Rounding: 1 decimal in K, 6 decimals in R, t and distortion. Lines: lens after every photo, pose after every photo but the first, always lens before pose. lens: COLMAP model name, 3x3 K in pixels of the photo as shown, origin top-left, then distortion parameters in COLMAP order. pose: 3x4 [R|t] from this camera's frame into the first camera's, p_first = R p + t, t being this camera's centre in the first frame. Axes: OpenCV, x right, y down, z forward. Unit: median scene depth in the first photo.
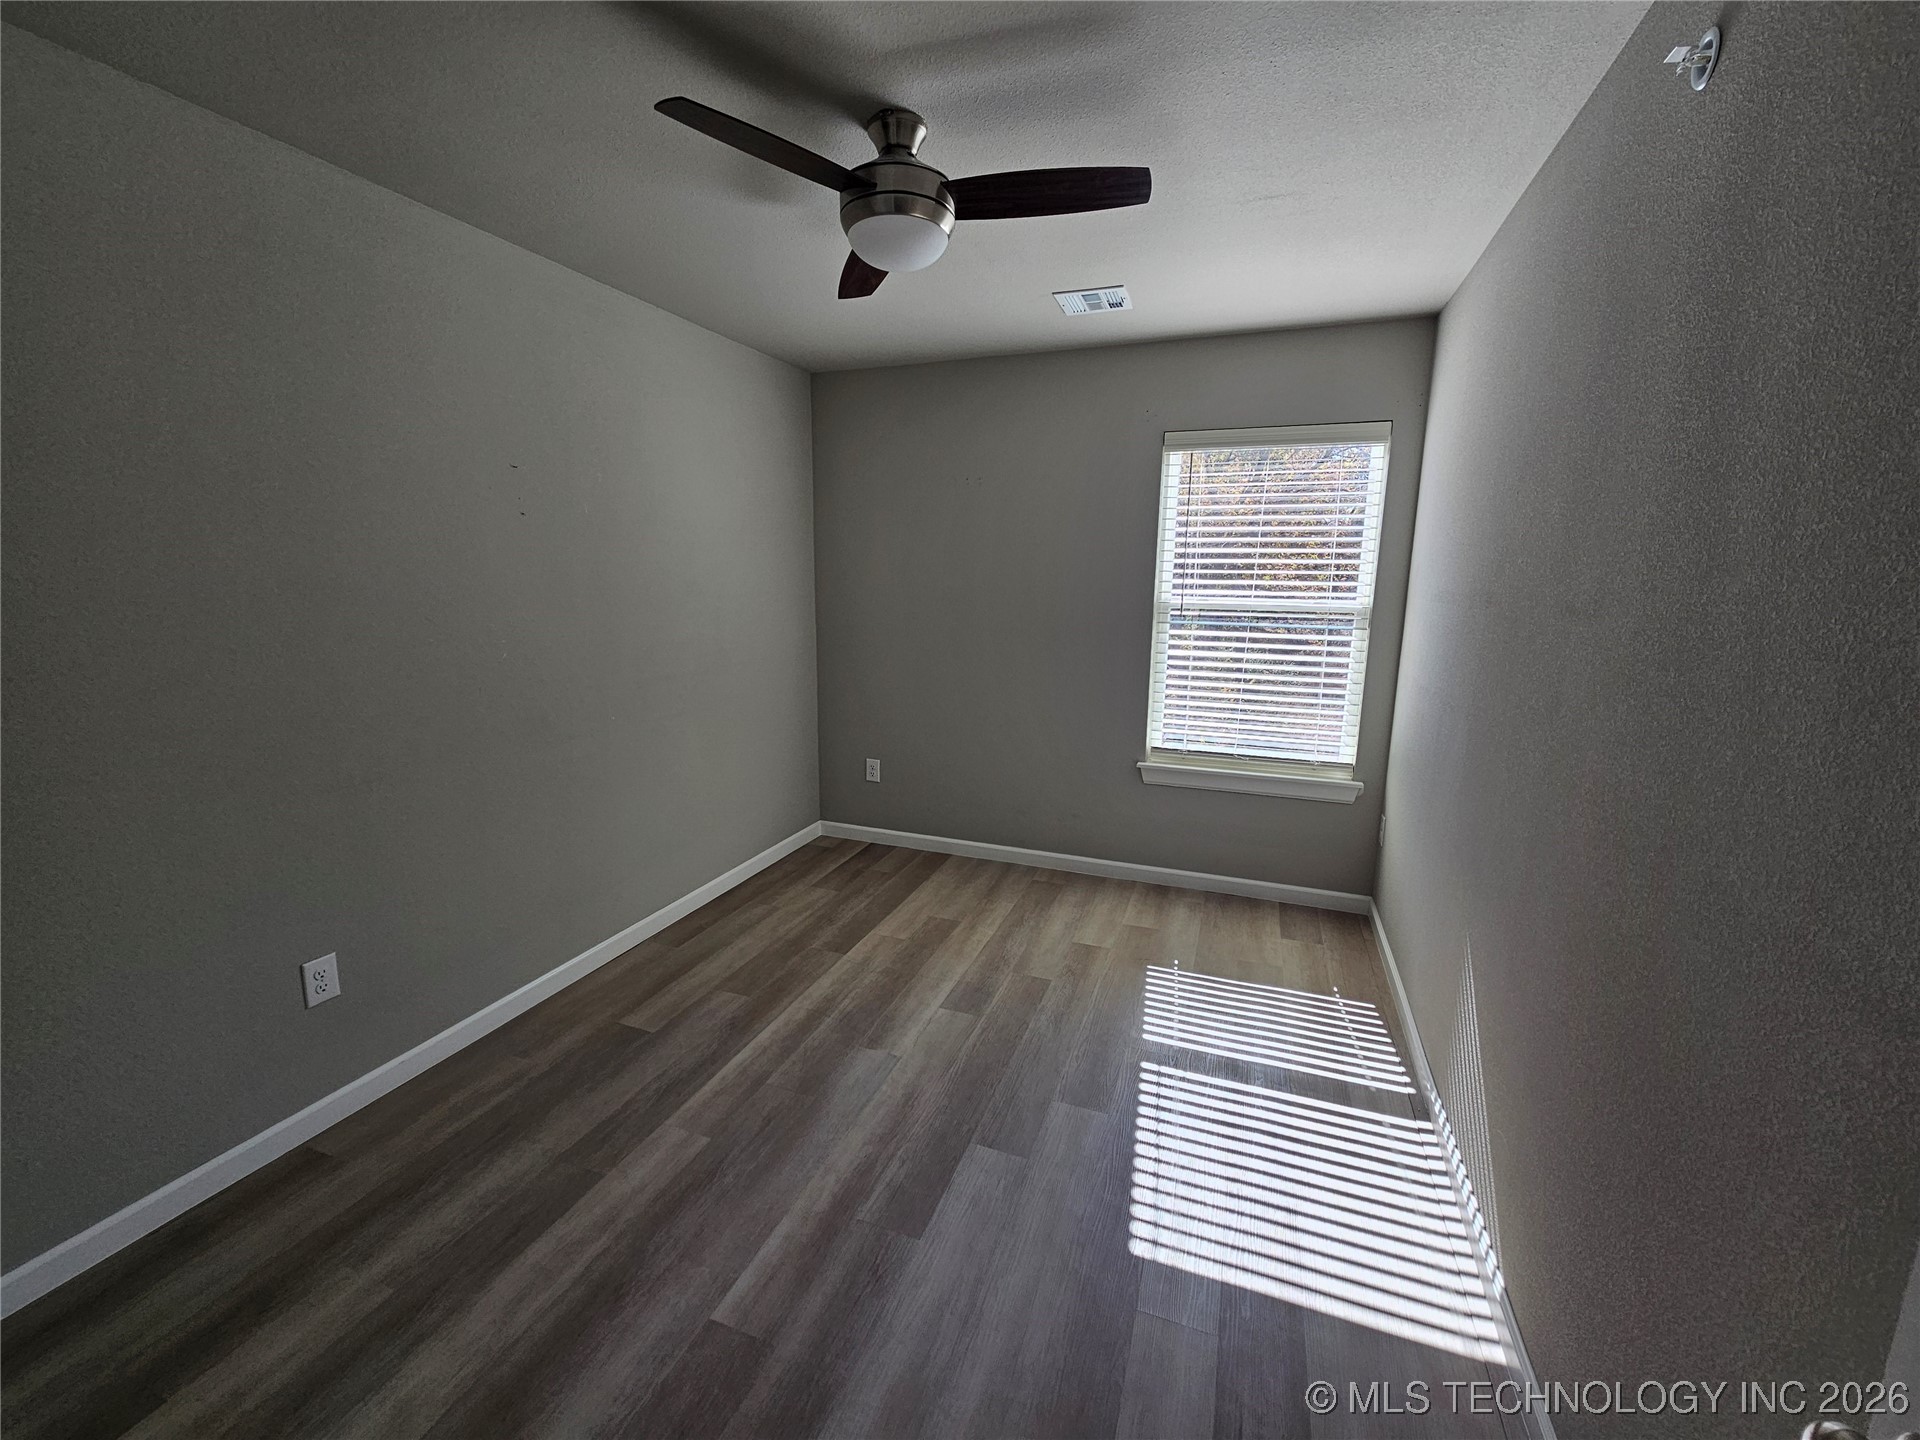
lens RADIAL K [[789.6, 0, 957.6], [0, 789.6, 716.8], [0, 0, 1]] dist [-0.003608, 0.002653]
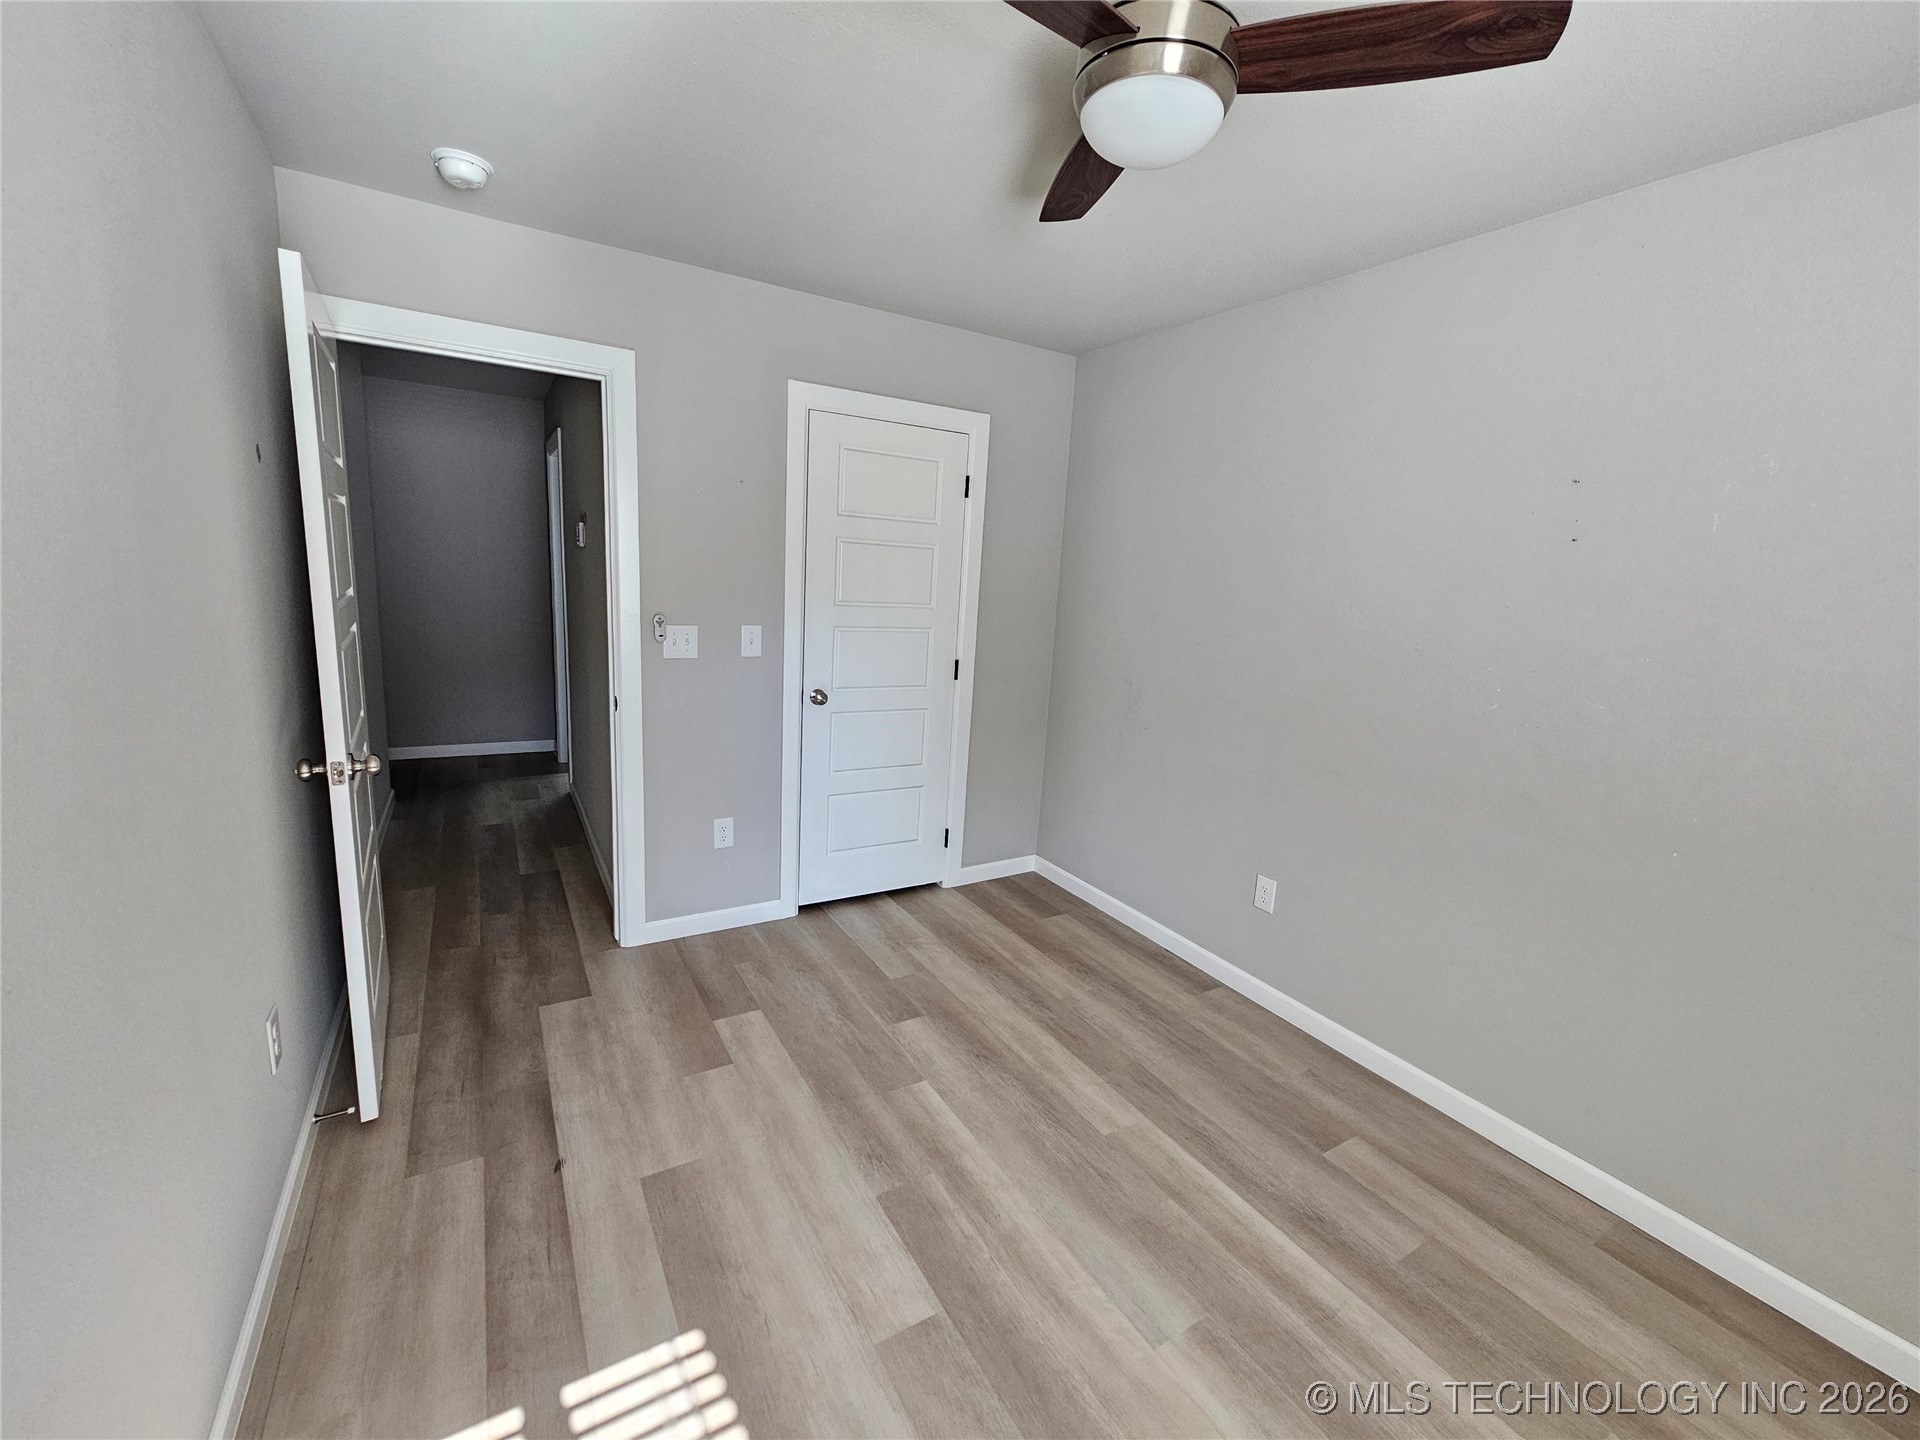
lens RADIAL K [[789.6, 0, 957.6], [0, 789.6, 716.8], [0, 0, 1]] dist [-0.003608, 0.002653]
pose [[-0.618663, 0.098650, -0.779439, 0.580791], [-0.205257, 0.937336, 0.281552, -0.239311], [0.758371, 0.334171, -0.559646, 1.306905]]
